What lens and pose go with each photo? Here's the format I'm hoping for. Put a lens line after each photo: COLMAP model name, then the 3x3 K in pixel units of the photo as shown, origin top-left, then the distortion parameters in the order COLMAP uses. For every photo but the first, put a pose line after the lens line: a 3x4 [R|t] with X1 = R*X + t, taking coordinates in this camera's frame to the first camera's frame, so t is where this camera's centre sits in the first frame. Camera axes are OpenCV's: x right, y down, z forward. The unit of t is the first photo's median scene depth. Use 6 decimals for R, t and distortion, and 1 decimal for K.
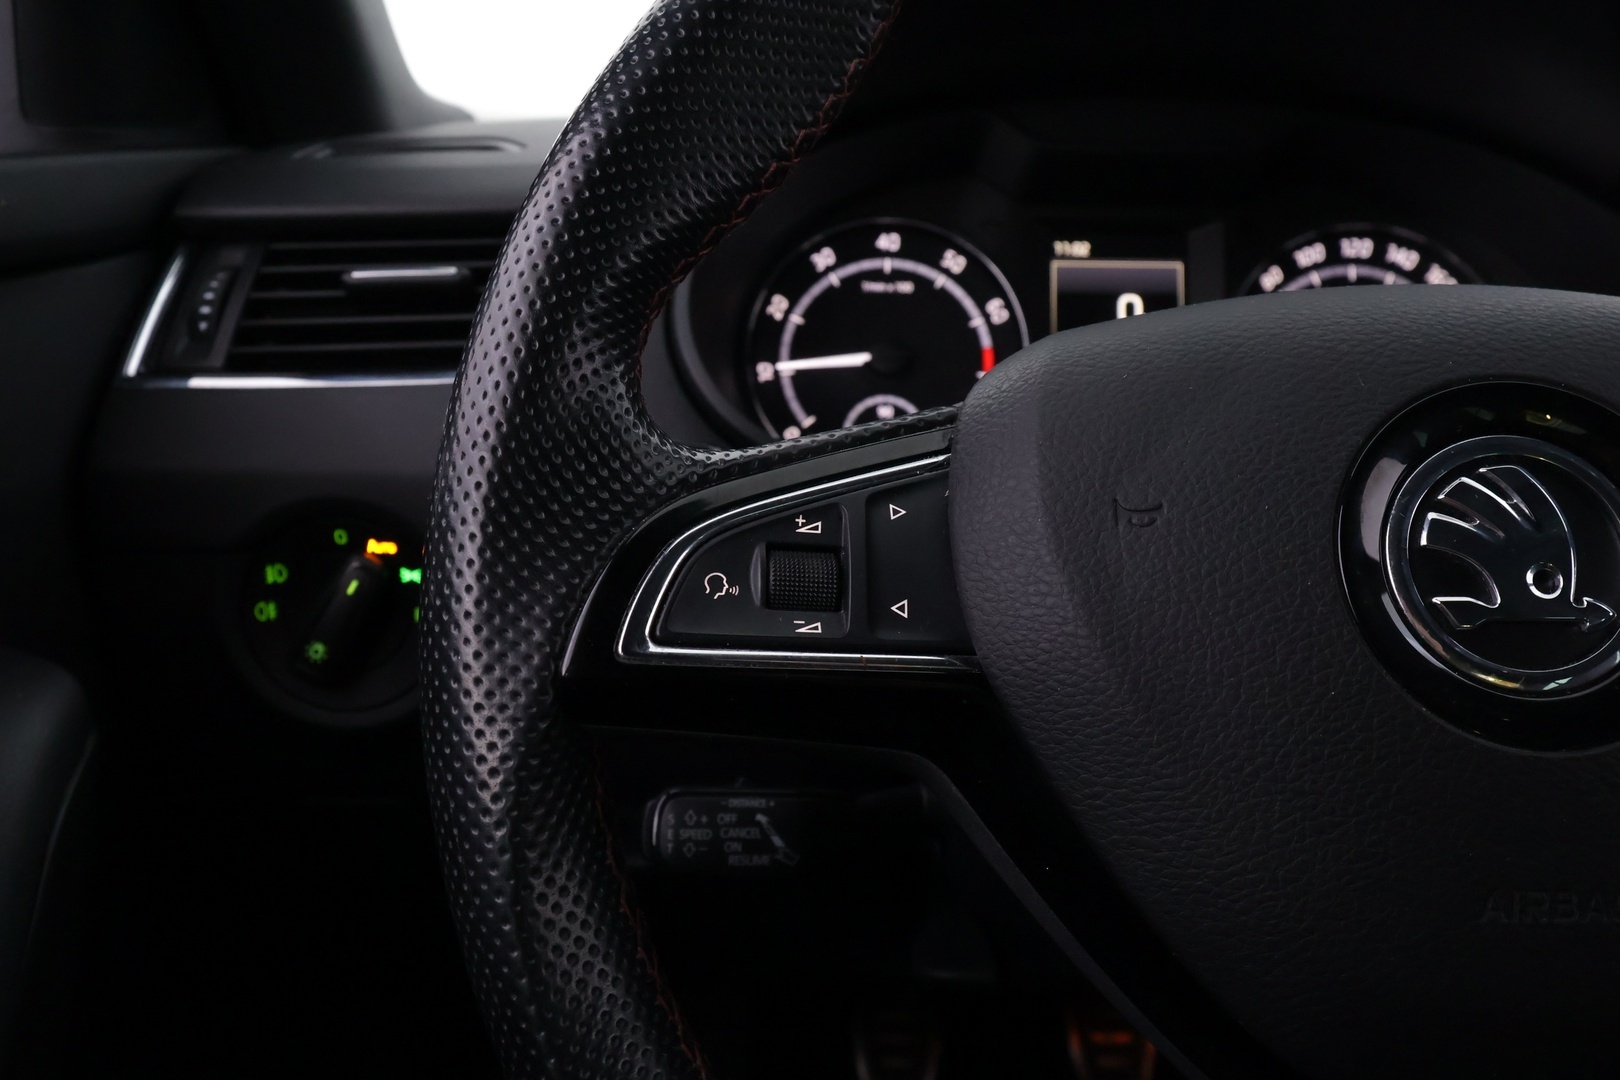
lens RADIAL K [[1229.5, 0, 796.5], [0, 1229.5, 532.2], [0, 0, 1]] dist [-0.002774, 0.005991]
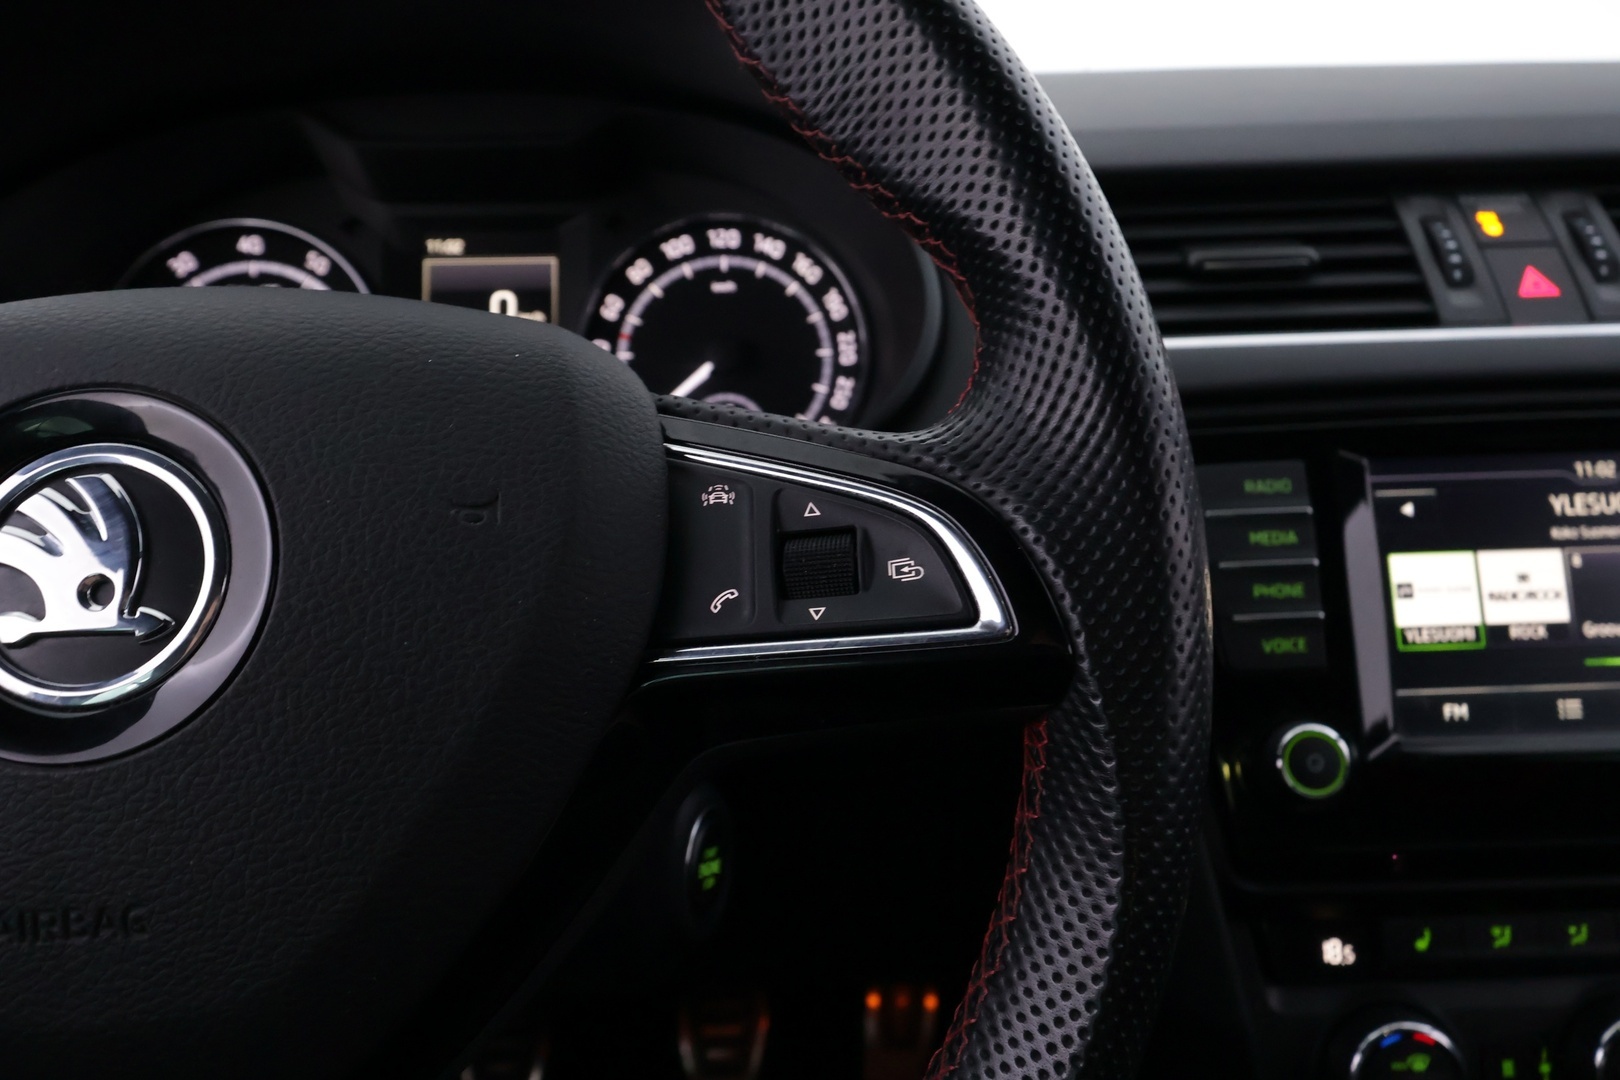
lens RADIAL K [[1229.5, 0, 812.6], [0, 1229.5, 537.9], [0, 0, 1]] dist [-0.002774, 0.005991]
pose [[0.997229, -0.040323, 0.062509, 0.539405], [0.039947, 0.999175, 0.007258, 0.010102], [-0.062750, -0.004741, 0.998018, -0.008738]]
